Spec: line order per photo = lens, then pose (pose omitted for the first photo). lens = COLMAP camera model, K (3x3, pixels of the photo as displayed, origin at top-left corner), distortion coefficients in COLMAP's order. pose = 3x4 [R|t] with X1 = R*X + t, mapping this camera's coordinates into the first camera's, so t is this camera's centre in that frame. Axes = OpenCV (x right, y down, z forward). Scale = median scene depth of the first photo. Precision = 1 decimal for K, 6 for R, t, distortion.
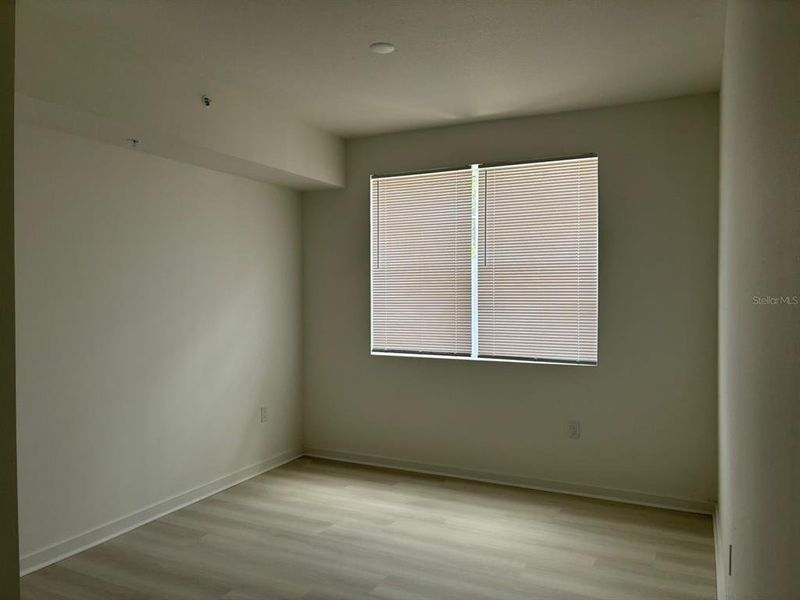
lens RADIAL K [[605.8, 0, 395.4], [0, 605.8, 303.6], [0, 0, 1]] dist [-0.009150, -0.020342]
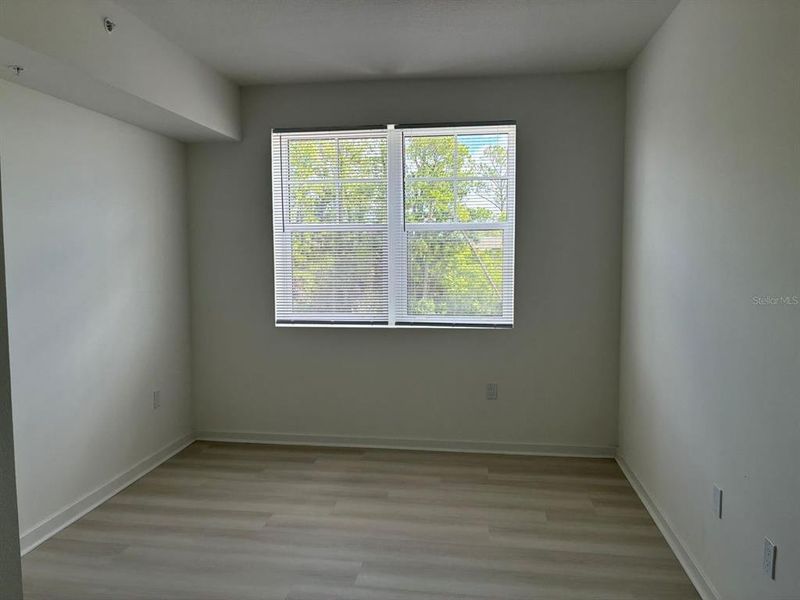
lens RADIAL K [[605.8, 0, 403.4], [0, 605.8, 299.8], [0, 0, 1]] dist [-0.009150, -0.020342]
pose [[0.947824, -0.027579, 0.317598, -0.161462], [0.010248, 0.998372, 0.056114, -0.006267], [-0.318629, -0.049931, 0.946564, 0.072259]]
